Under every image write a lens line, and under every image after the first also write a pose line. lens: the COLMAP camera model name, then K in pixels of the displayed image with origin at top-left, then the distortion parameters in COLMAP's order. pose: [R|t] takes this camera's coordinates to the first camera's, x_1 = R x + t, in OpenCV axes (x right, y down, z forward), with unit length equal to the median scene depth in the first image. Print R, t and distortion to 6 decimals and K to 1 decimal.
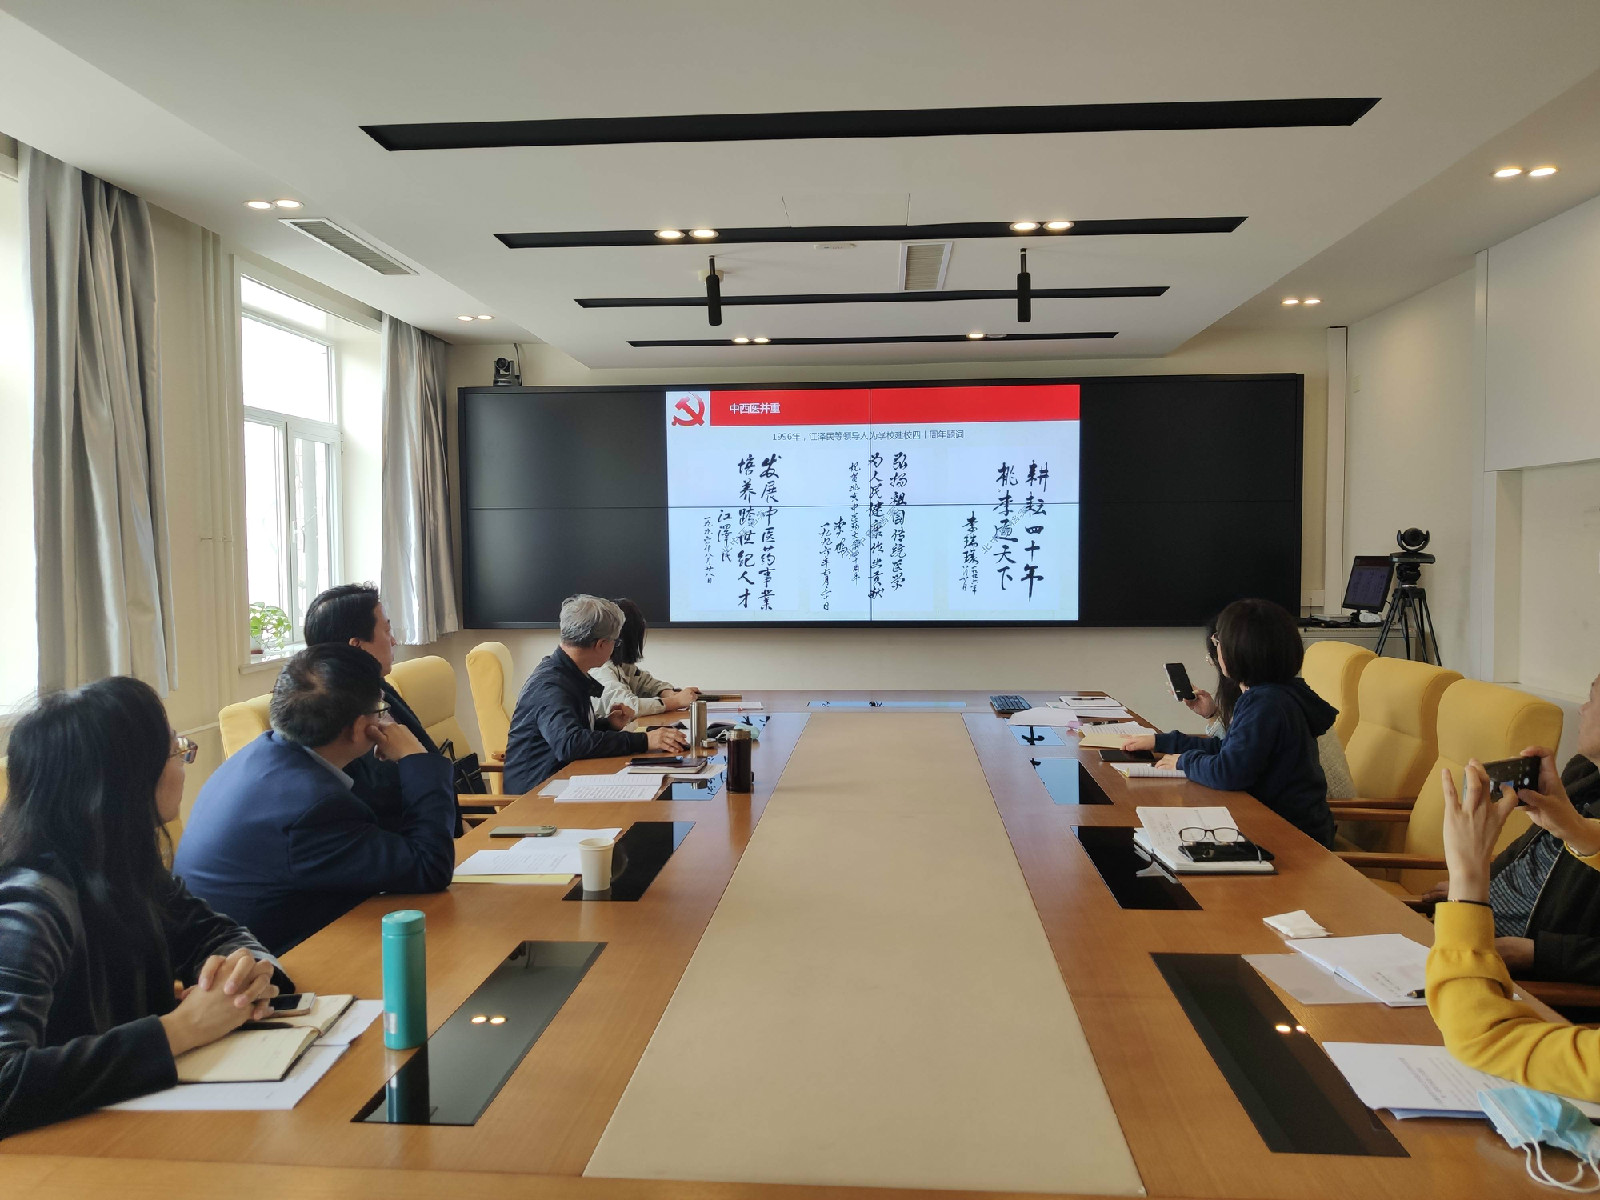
lens RADIAL K [[1203.5, 0, 799.6], [0, 1203.5, 584.0], [0, 0, 1]] dist [-0.009604, -0.006805]
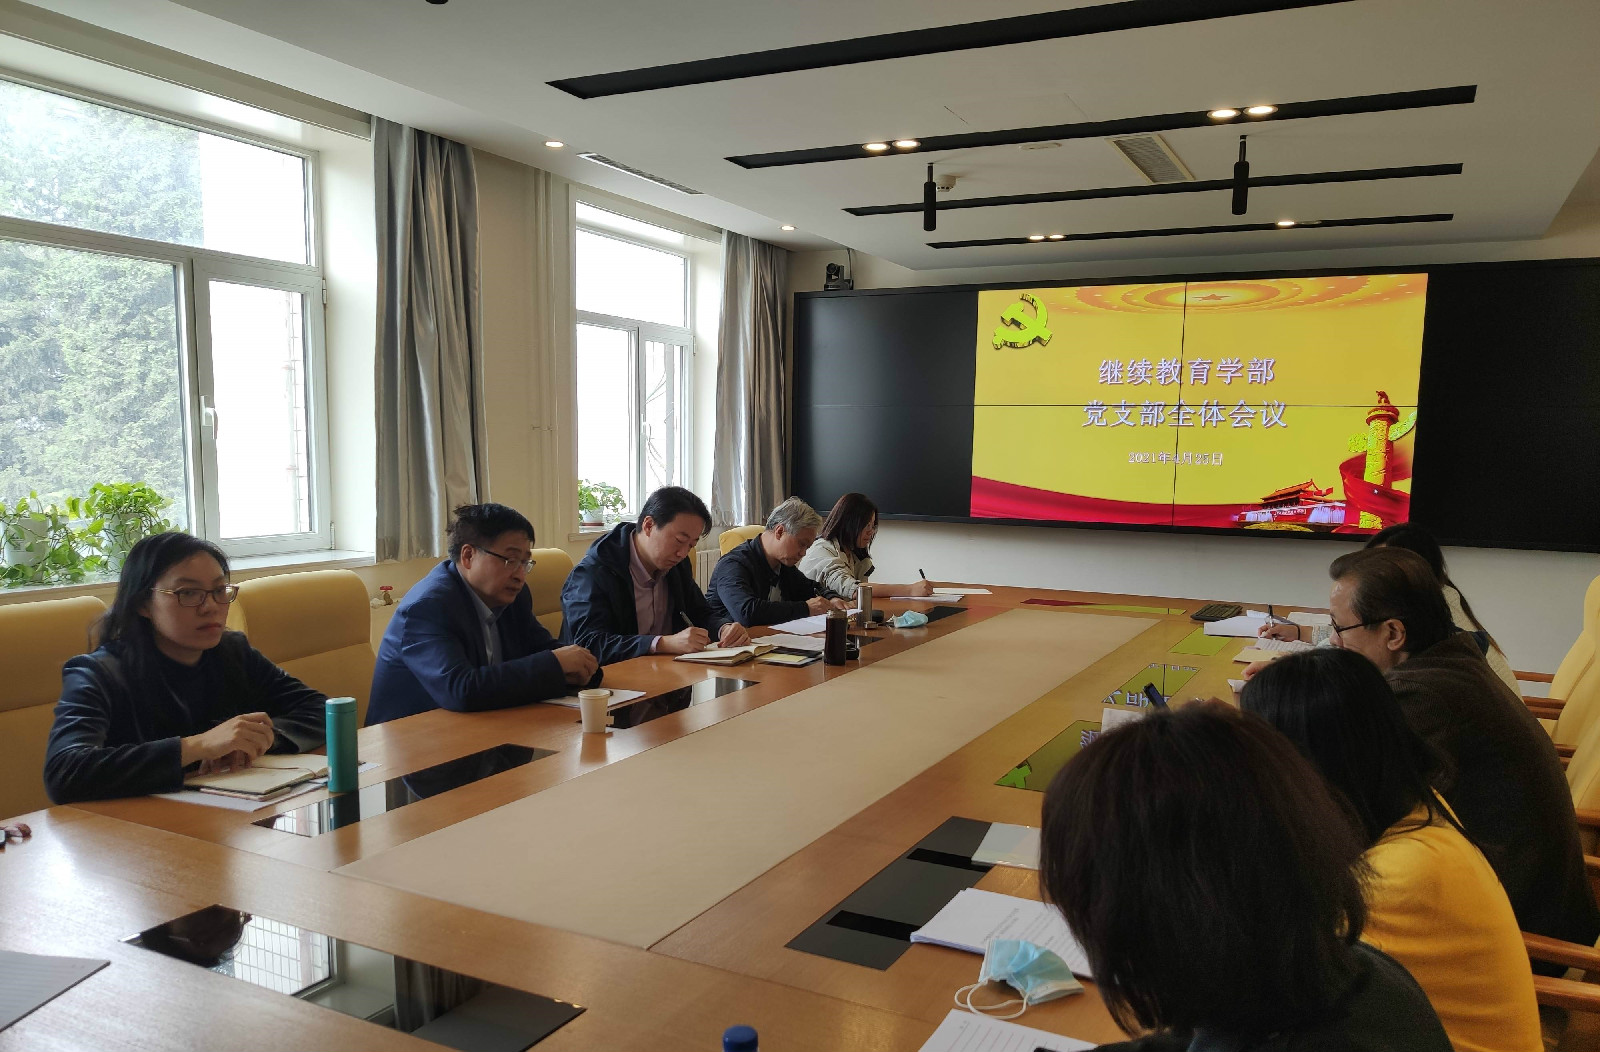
lens RADIAL K [[1215.7, 0, 800.7], [0, 1215.7, 541.7], [0, 0, 1]] dist [-0.014924, -0.026393]
pose [[0.923993, 0.052870, -0.378738, 0.216447], [-0.034654, 0.997898, 0.054757, 0.001345], [0.380837, -0.037470, 0.923883, -0.025823]]
